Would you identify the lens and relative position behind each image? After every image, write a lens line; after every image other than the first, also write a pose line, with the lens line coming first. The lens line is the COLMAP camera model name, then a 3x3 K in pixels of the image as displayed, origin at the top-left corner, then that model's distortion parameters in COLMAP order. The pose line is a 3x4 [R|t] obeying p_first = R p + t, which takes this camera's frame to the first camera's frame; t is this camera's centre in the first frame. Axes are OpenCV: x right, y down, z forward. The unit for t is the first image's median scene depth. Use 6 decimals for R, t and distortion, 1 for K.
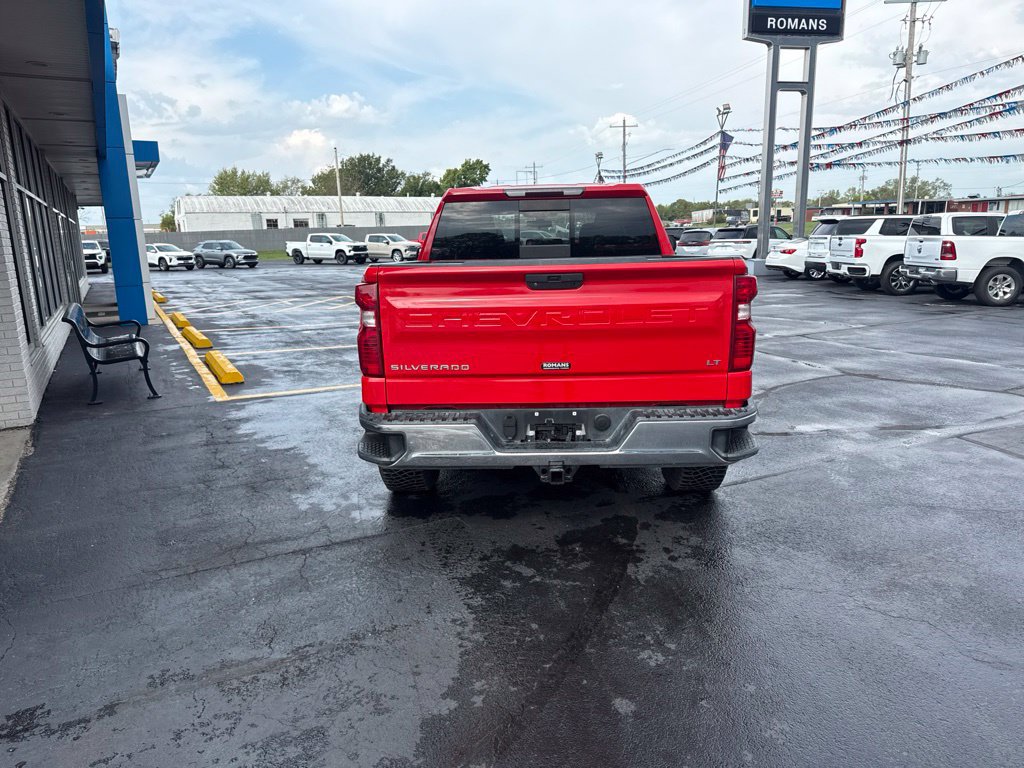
lens RADIAL K [[721.3, 0, 509.9], [0, 721.3, 387.9], [0, 0, 1]] dist [0.010289, -0.022490]
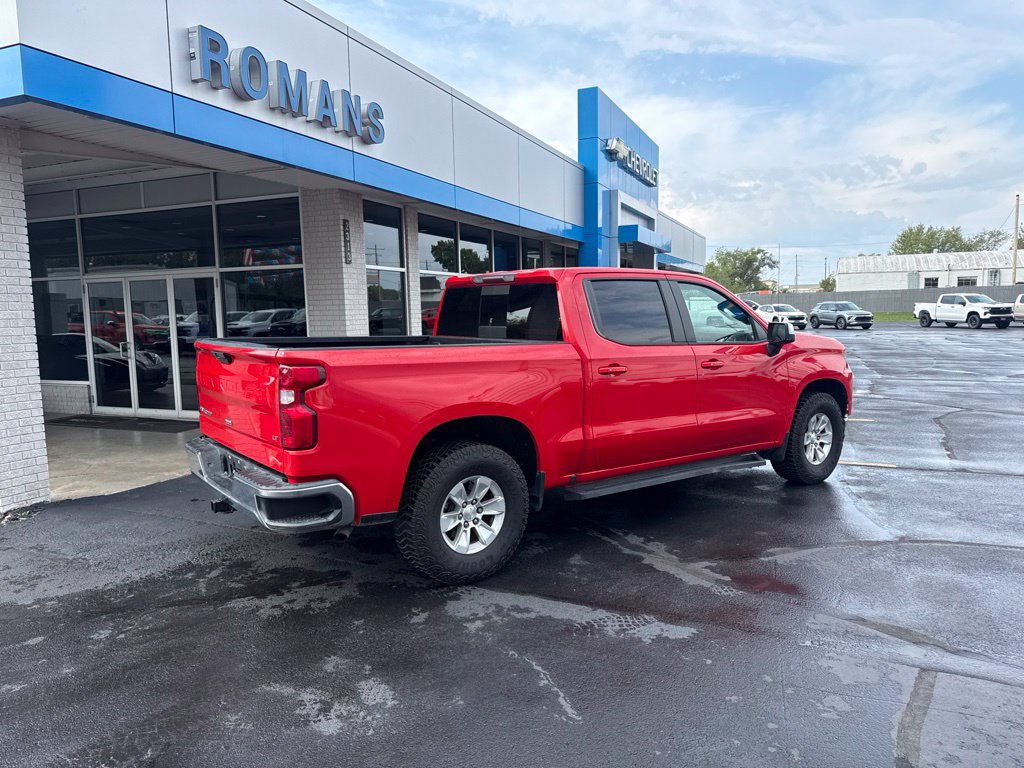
lens RADIAL K [[721.3, 0, 518.0], [0, 721.3, 377.4], [0, 0, 1]] dist [0.010289, -0.022490]
pose [[0.616568, 0.086891, -0.782492, 0.202069], [-0.158250, 0.987284, -0.015062, -0.024951], [0.771233, 0.133116, 0.622479, 0.082703]]
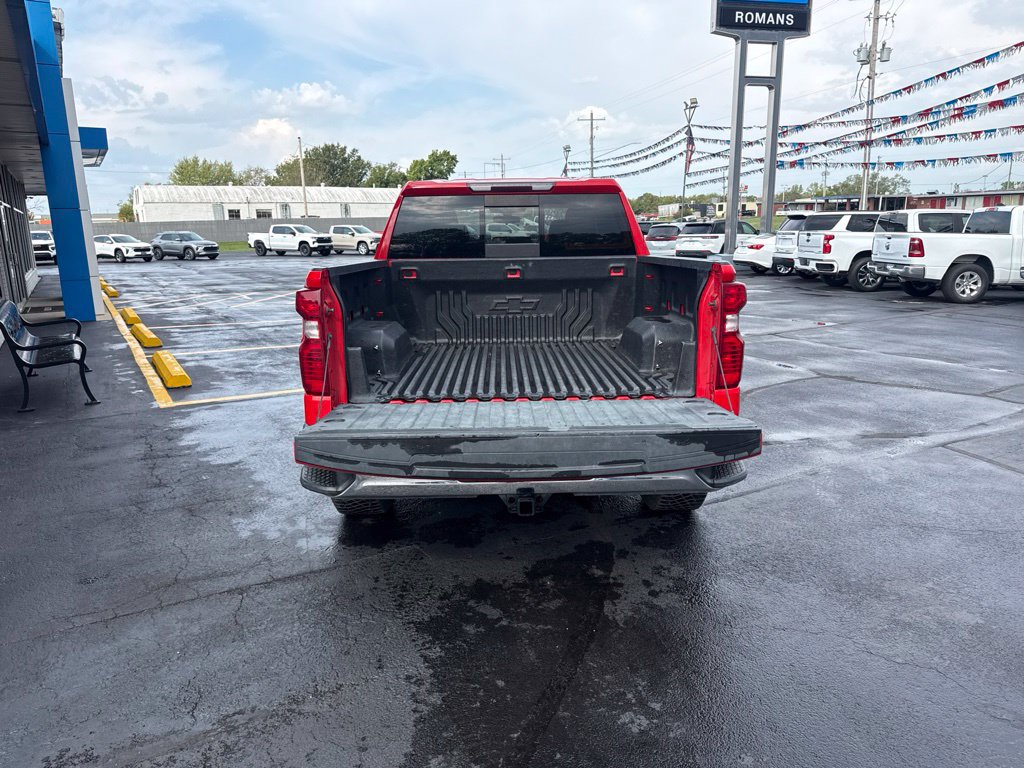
lens RADIAL K [[721.3, 0, 507.4], [0, 721.3, 382.1], [0, 0, 1]] dist [0.010289, -0.022490]
pose [[0.999161, -0.001670, 0.040912, 0.000930], [0.001557, 0.999995, 0.002790, -0.004889], [-0.040917, -0.002724, 0.999159, 0.015793]]
